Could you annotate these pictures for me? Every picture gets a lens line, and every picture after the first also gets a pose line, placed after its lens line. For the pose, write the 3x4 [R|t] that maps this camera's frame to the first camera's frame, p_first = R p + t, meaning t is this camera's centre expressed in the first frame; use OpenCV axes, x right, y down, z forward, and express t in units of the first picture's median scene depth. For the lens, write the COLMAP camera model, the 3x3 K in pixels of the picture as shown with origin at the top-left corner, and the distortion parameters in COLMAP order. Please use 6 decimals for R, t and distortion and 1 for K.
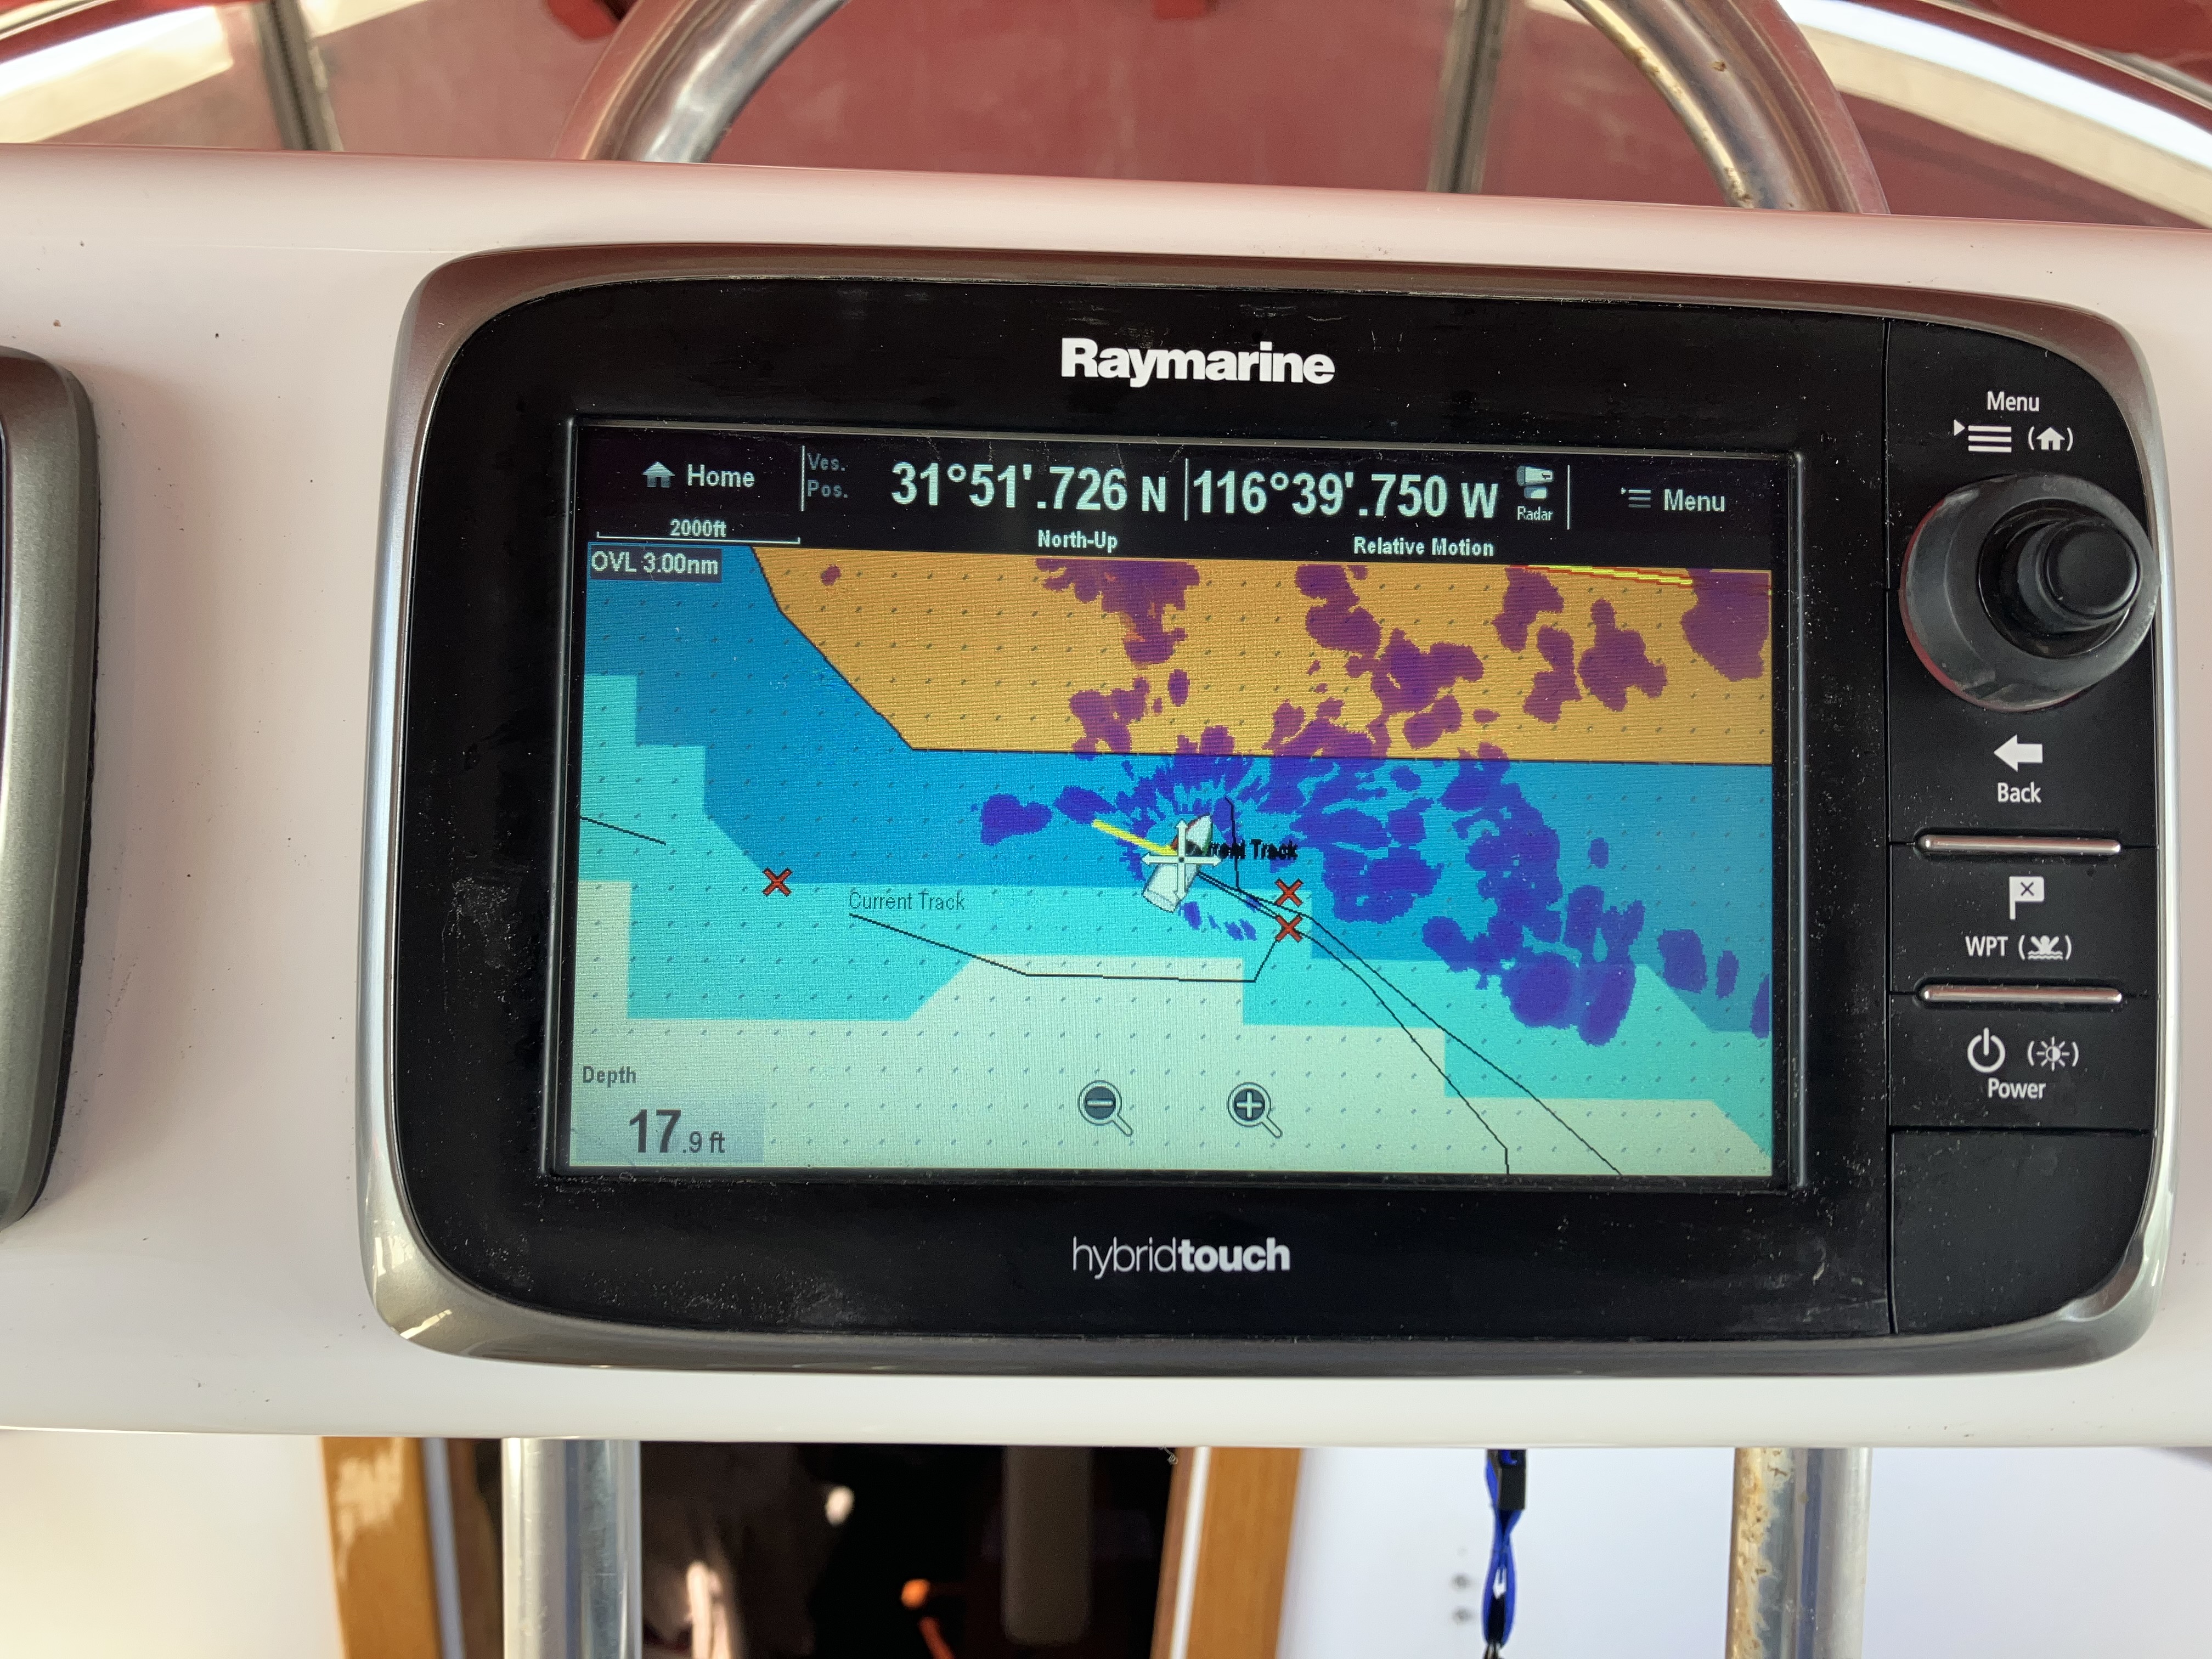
lens RADIAL K [[1801.4, 0, 1111.7], [0, 1801.4, 824.1], [0, 0, 1]] dist [0.014547, -0.021672]
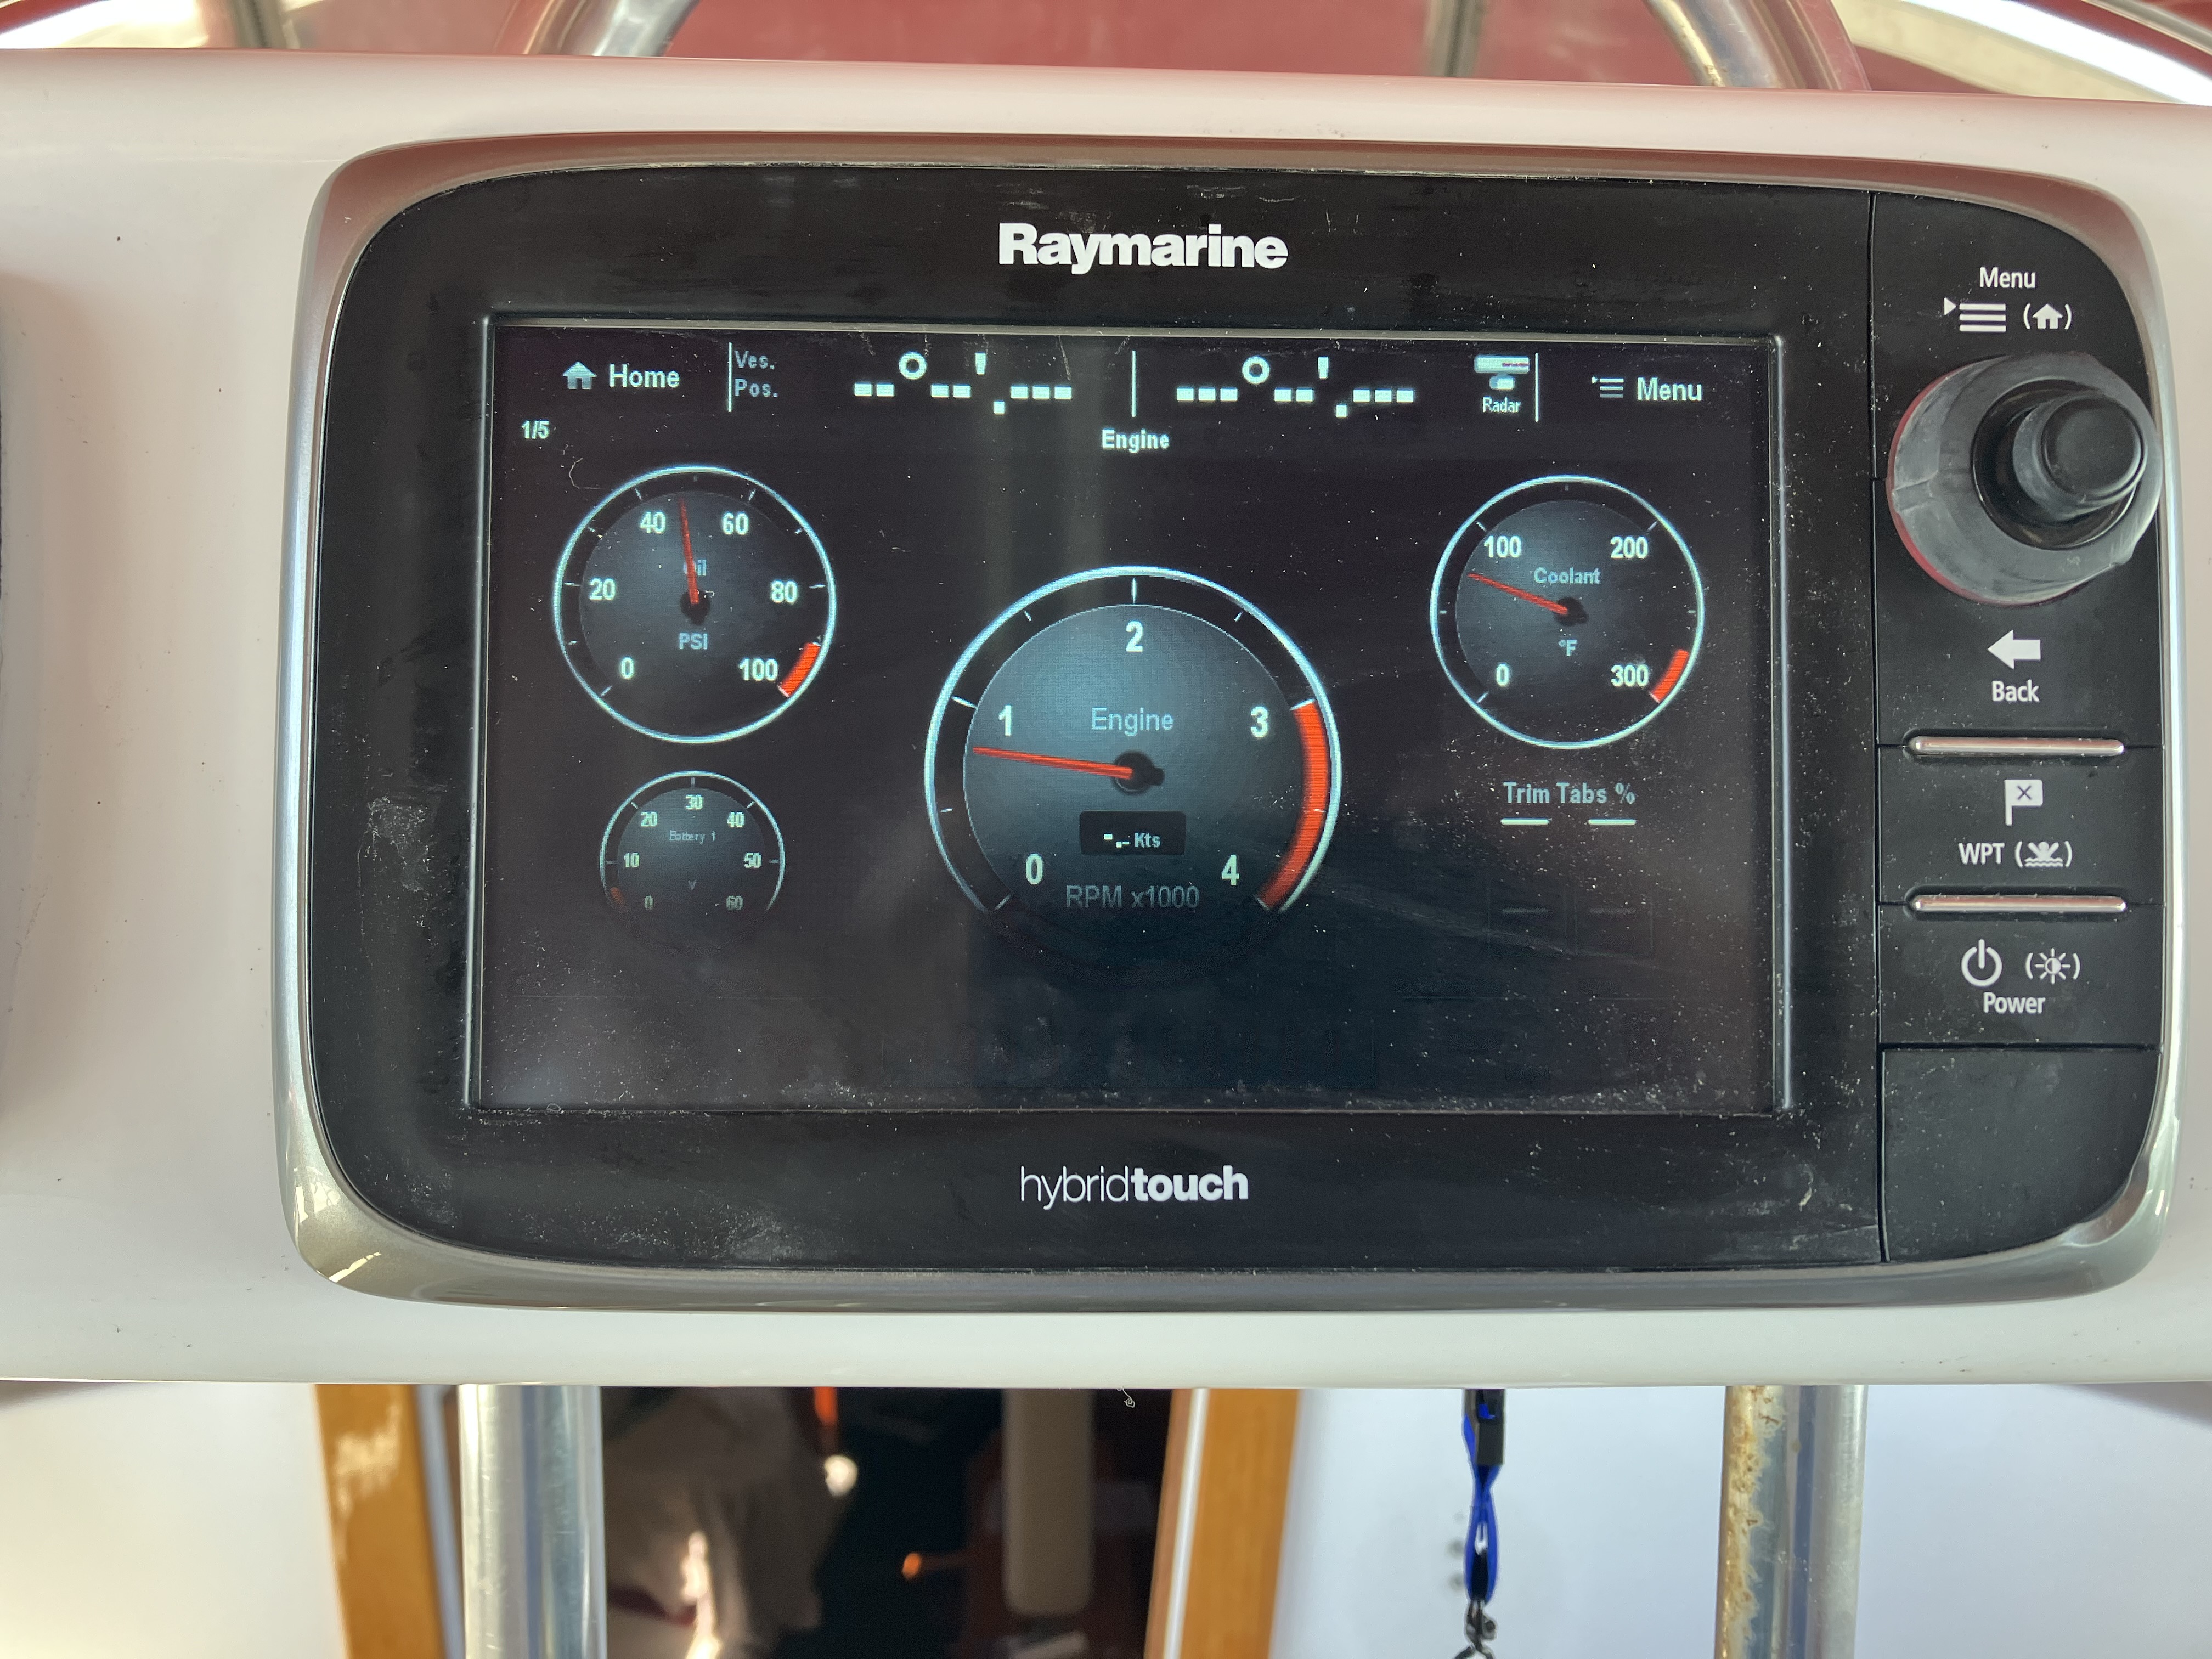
lens RADIAL K [[1801.4, 0, 1085.0], [0, 1801.4, 827.5], [0, 0, 1]] dist [0.014547, -0.021672]
pose [[0.999866, -0.010977, -0.012126, 0.025384], [0.011141, 0.999847, 0.013494, 0.035737], [0.011976, -0.013627, 0.999835, 0.046532]]
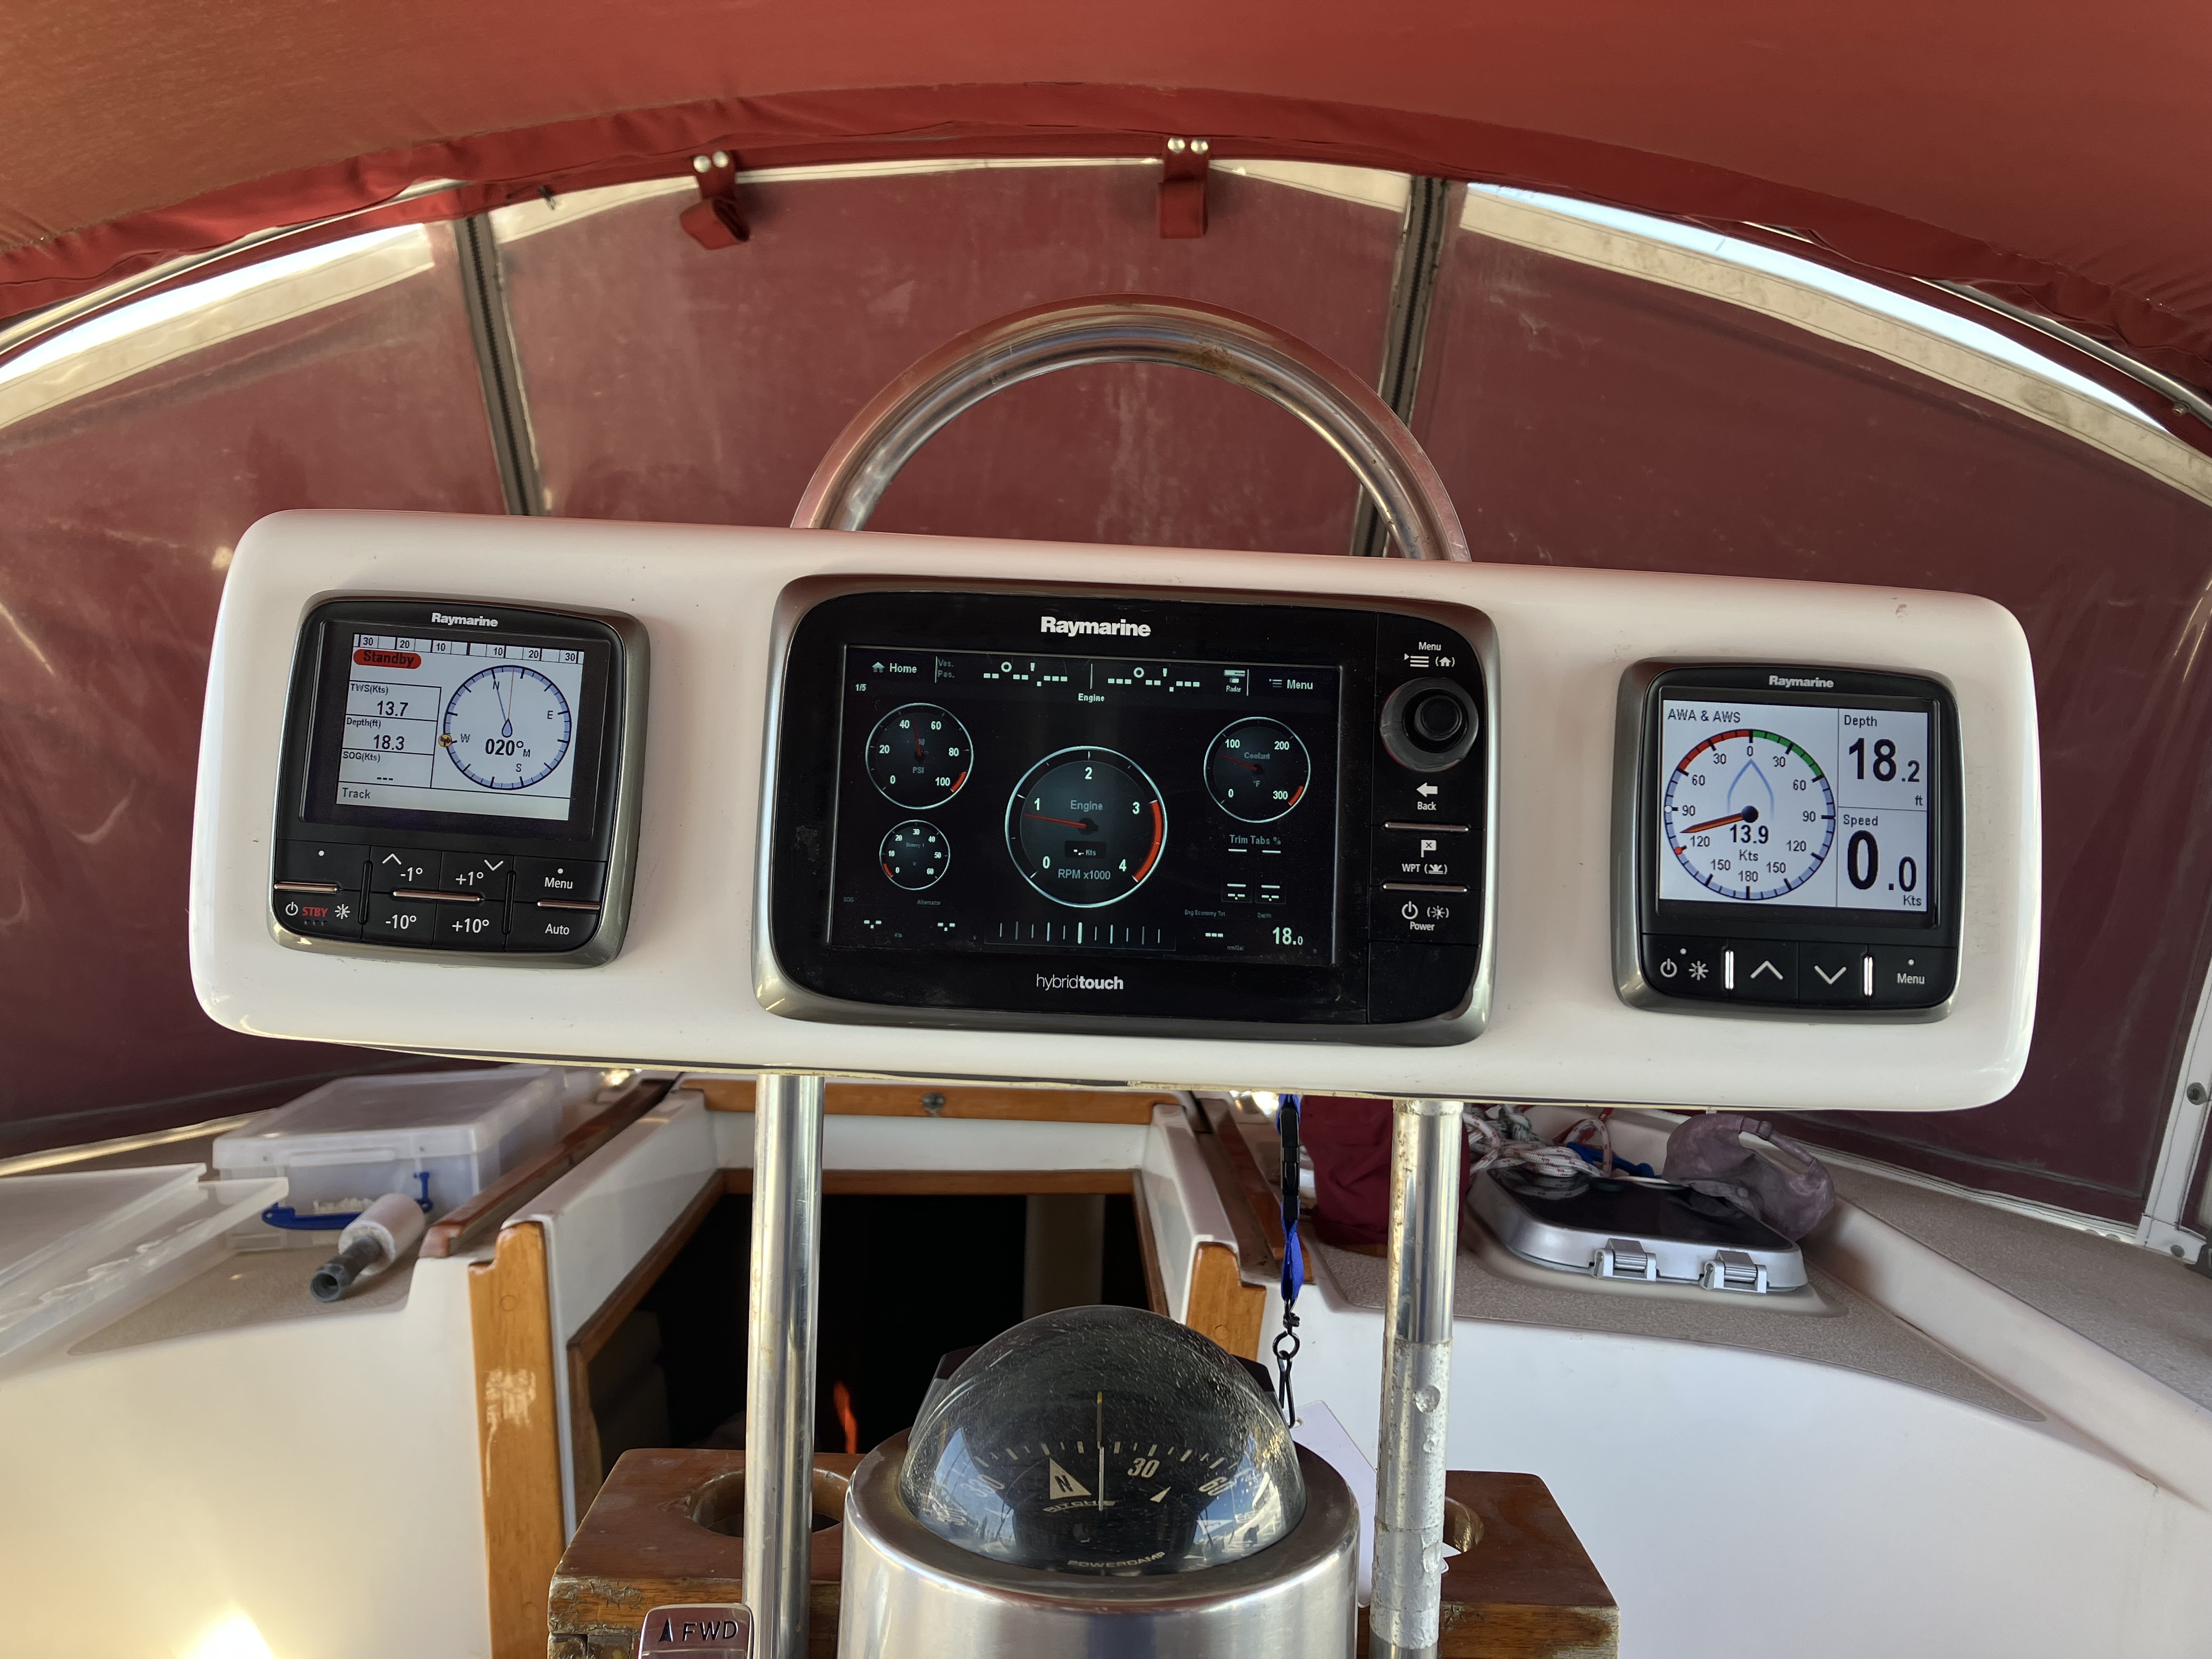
lens RADIAL K [[1801.4, 0, 1029.7], [0, 1801.4, 813.1], [0, 0, 1]] dist [0.014547, -0.021672]
pose [[0.997874, 0.020948, -0.061714, 0.115289], [-0.024100, 0.998419, -0.050784, 0.129497], [0.060553, 0.052163, 0.996801, -1.470475]]
